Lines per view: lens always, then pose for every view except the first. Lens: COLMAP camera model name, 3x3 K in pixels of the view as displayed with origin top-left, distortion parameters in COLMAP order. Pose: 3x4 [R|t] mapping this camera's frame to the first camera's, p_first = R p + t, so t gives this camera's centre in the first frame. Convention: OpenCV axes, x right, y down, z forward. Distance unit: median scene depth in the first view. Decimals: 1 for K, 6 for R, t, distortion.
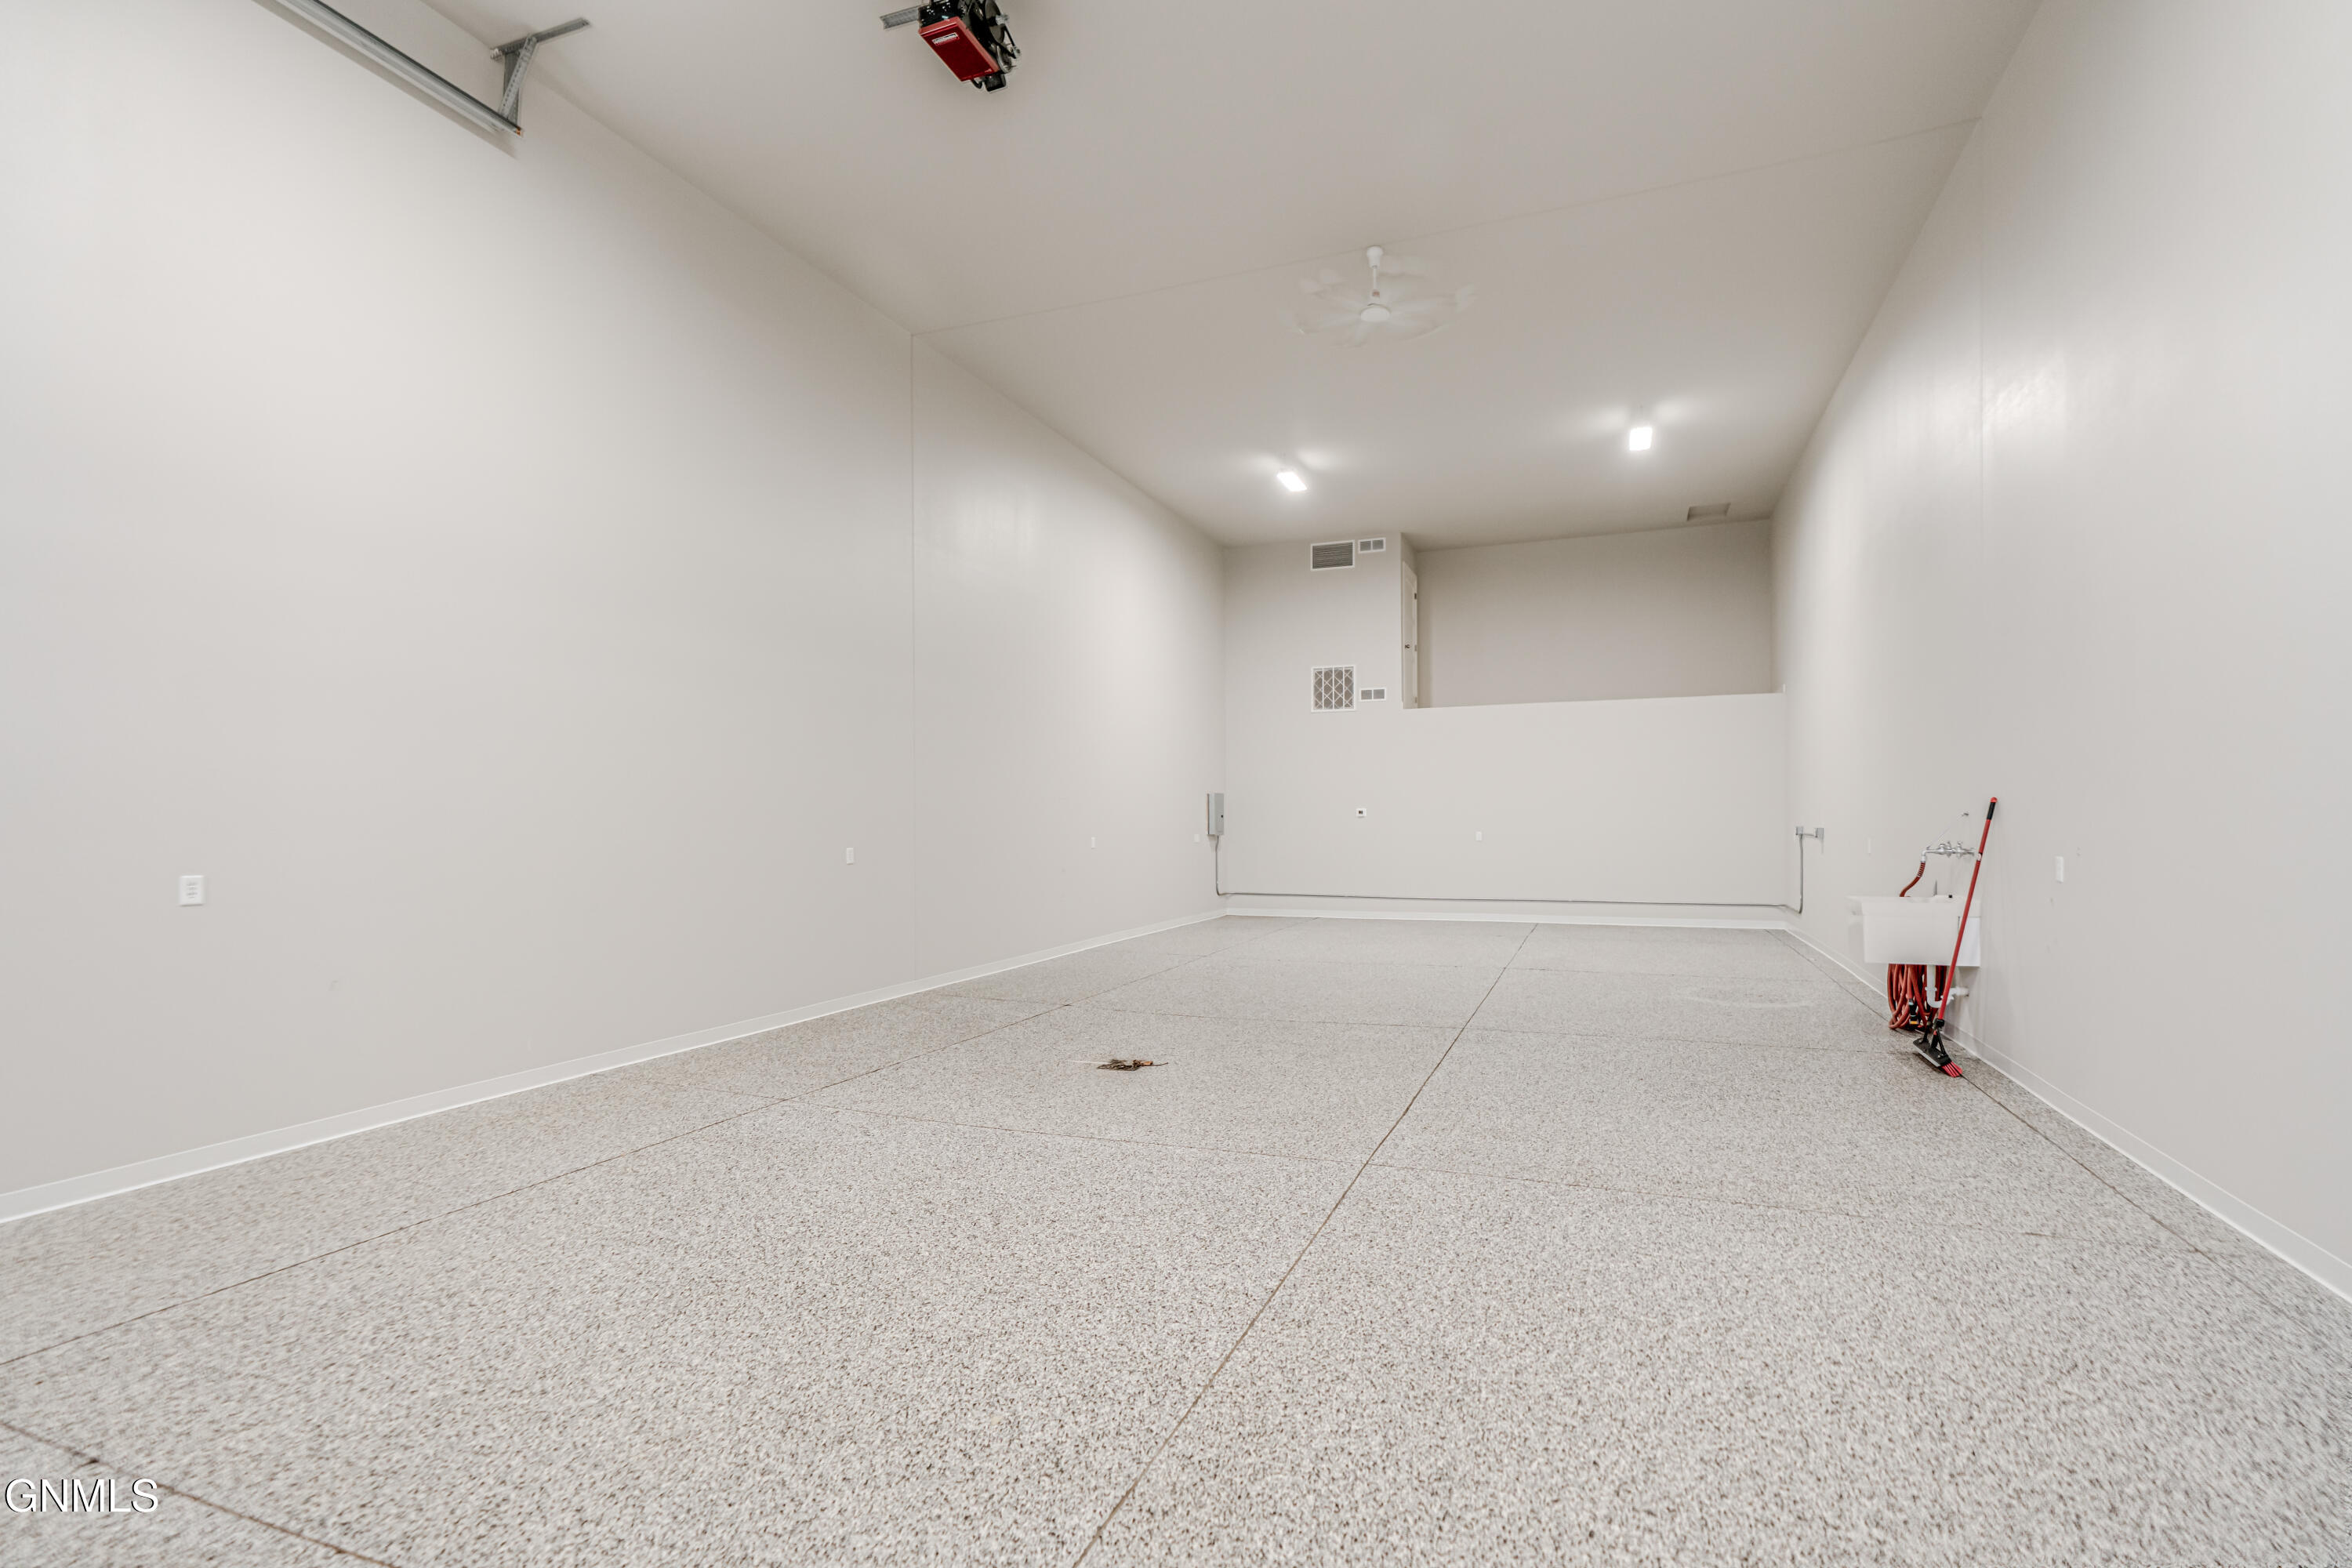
lens RADIAL K [[1156.4, 0, 1170.3], [0, 1156.4, 809.5], [0, 0, 1]] dist [-0.001345, 0.001550]
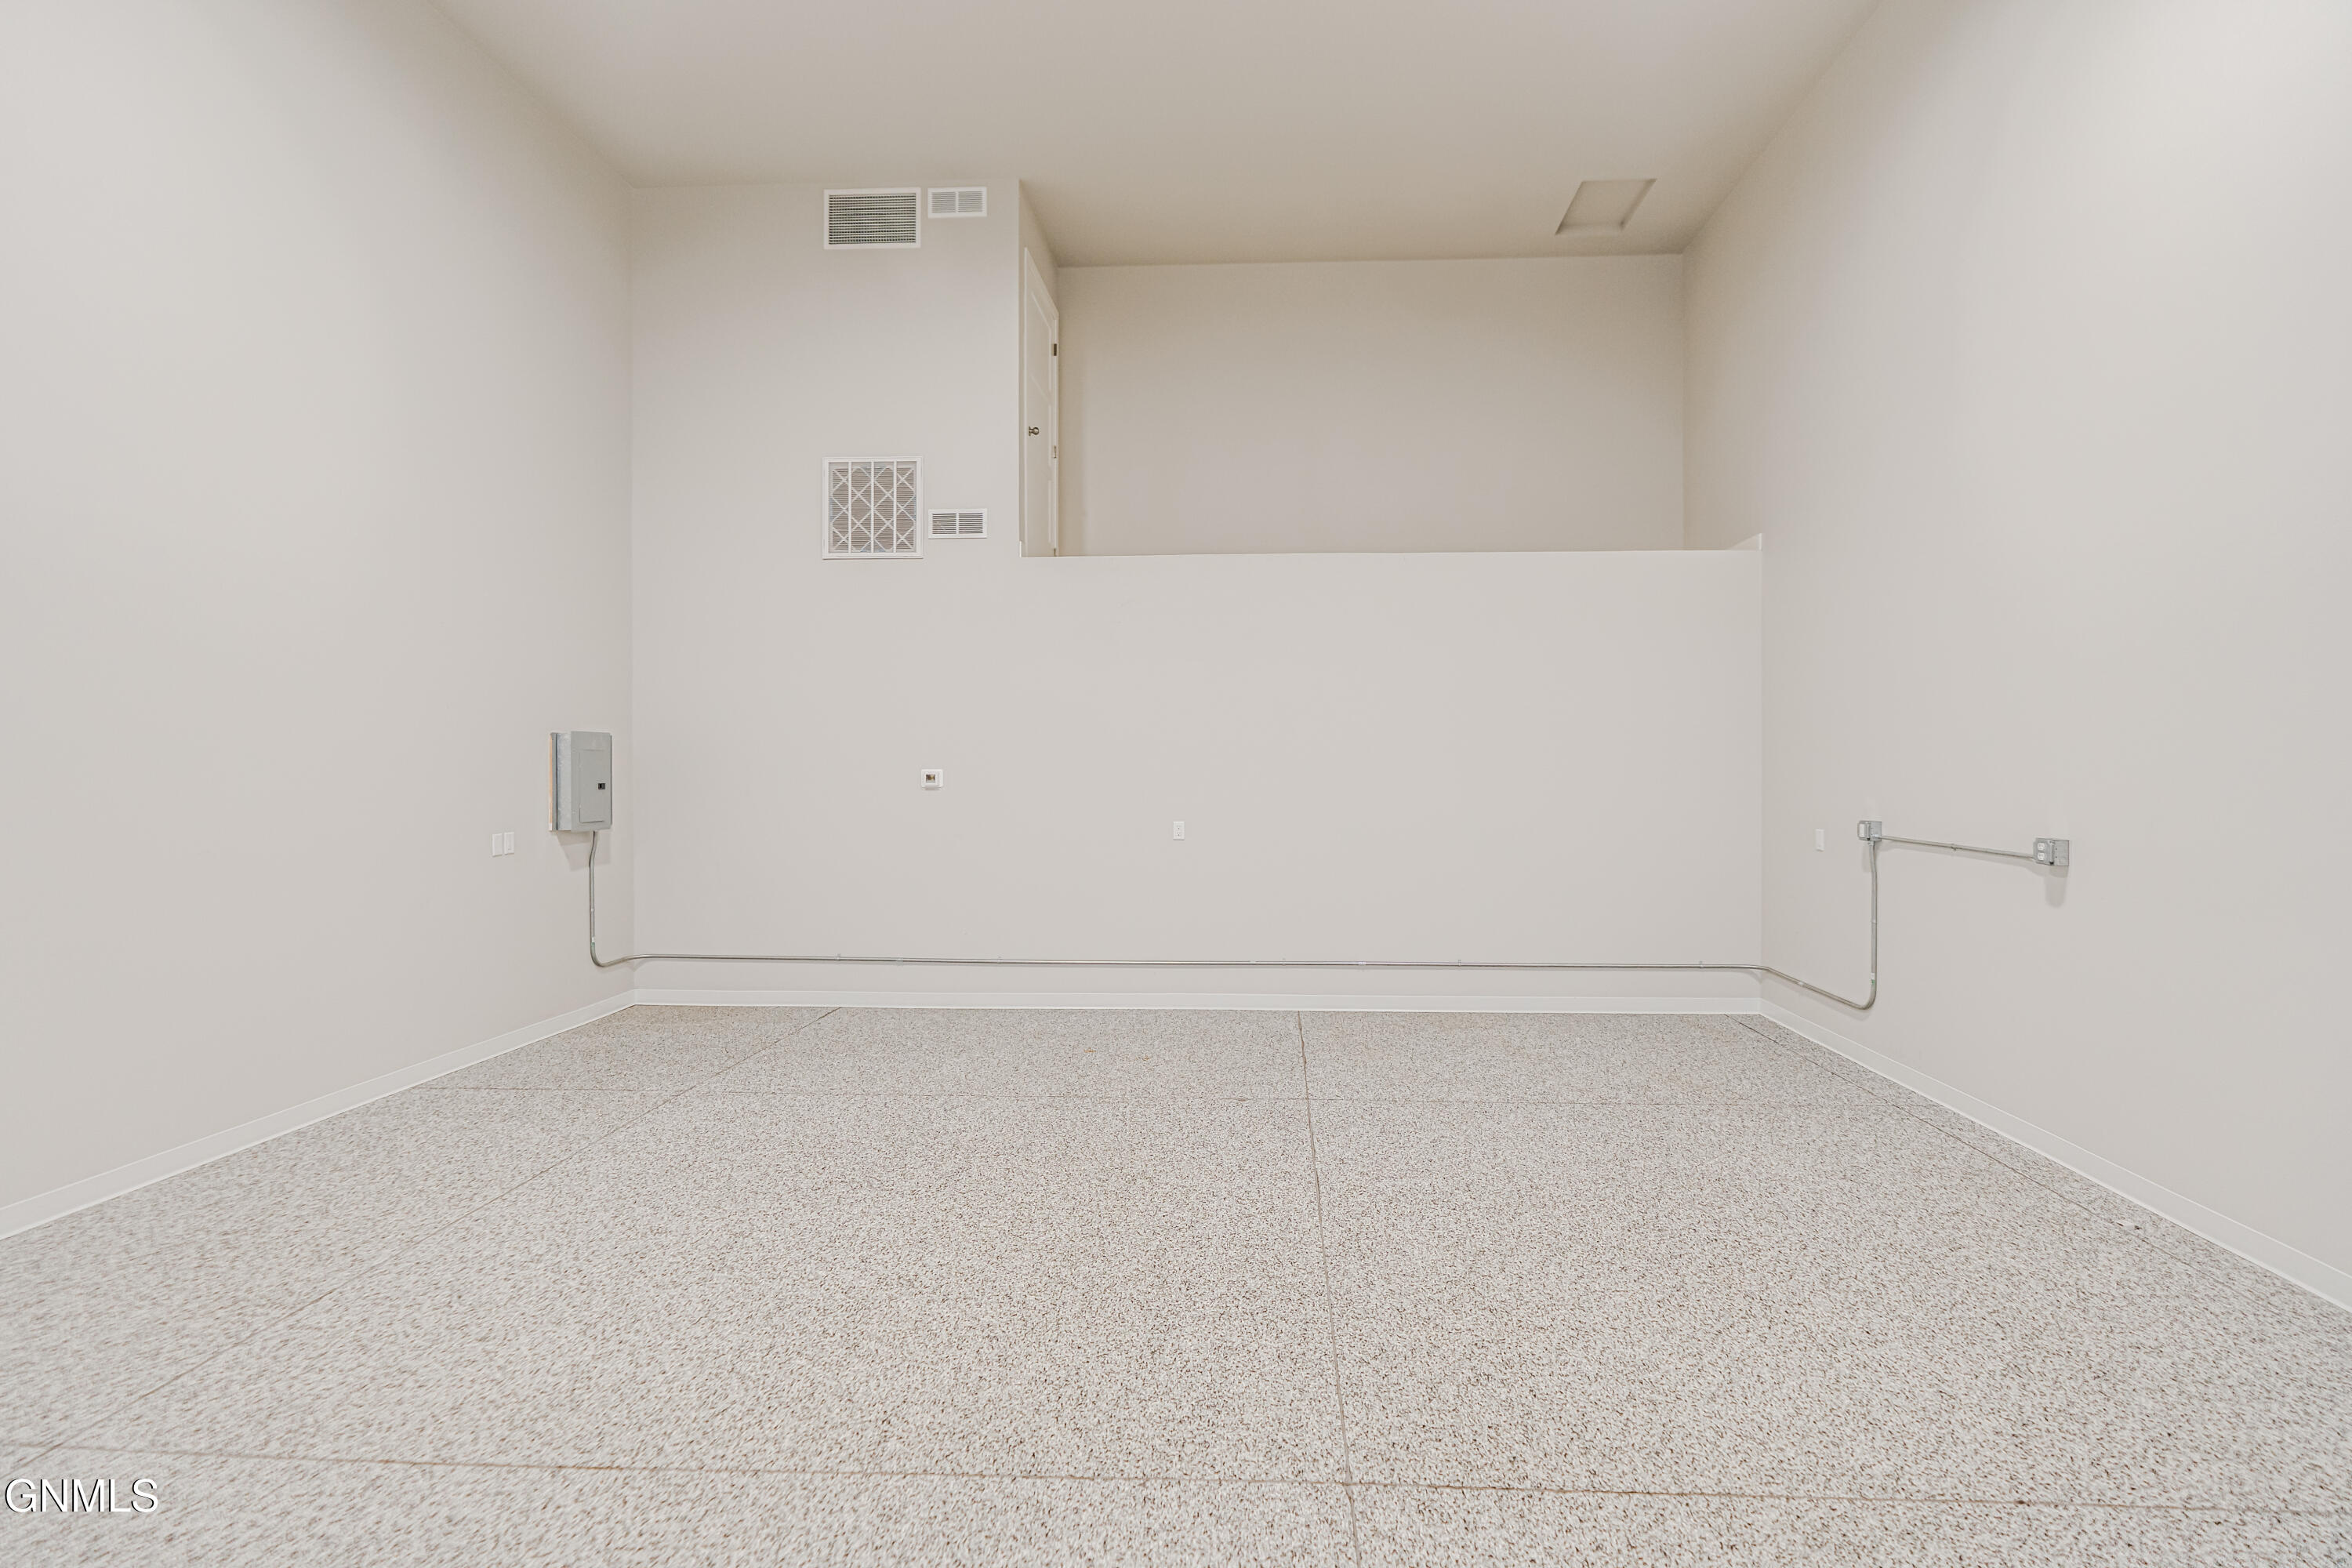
lens RADIAL K [[1156.4, 0, 1236.0], [0, 1156.4, 778.6], [0, 0, 1]] dist [-0.001345, 0.001550]
pose [[0.941603, 0.001001, 0.336725, 0.123682], [-0.007822, 0.999791, 0.018900, -0.006894], [-0.336635, -0.020430, 0.941413, 0.521604]]
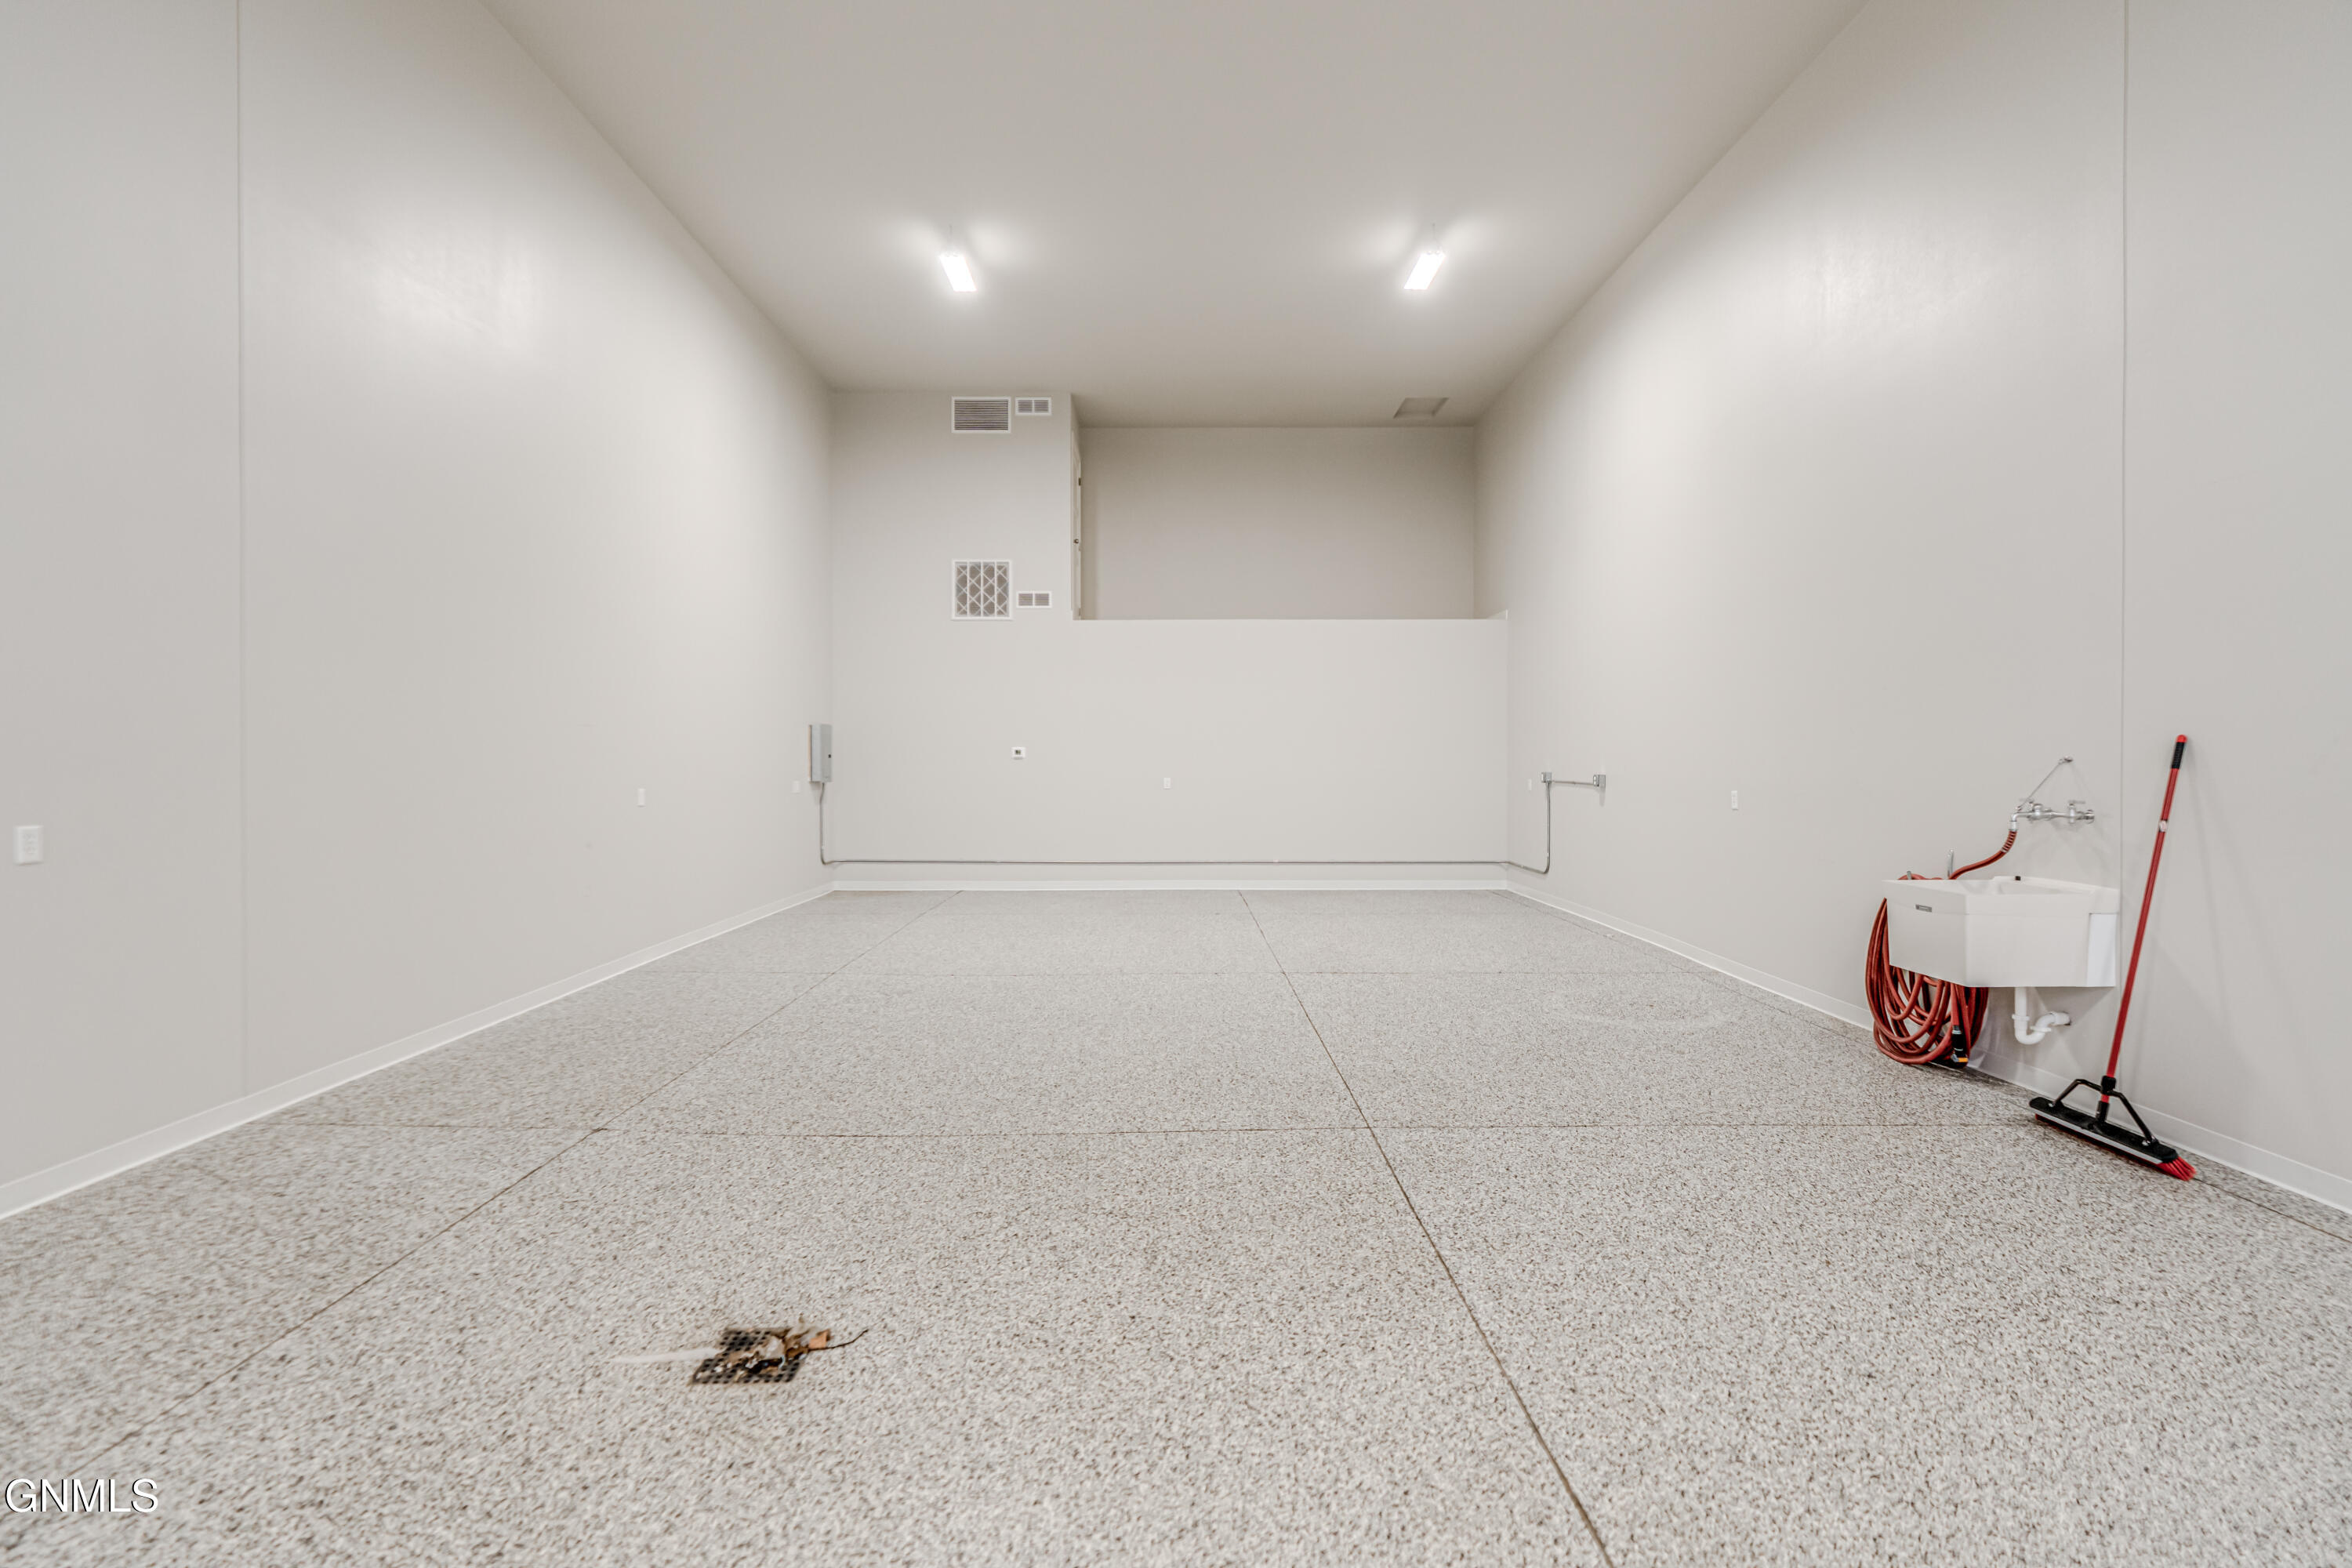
lens RADIAL K [[1156.4, 0, 1178.6], [0, 1156.4, 767.8], [0, 0, 1]] dist [-0.001345, 0.001550]
pose [[0.926965, 0.002342, 0.375141, -0.024793], [-0.008094, 0.999873, 0.013758, 0.001385], [-0.375061, -0.015789, 0.926866, 0.244858]]
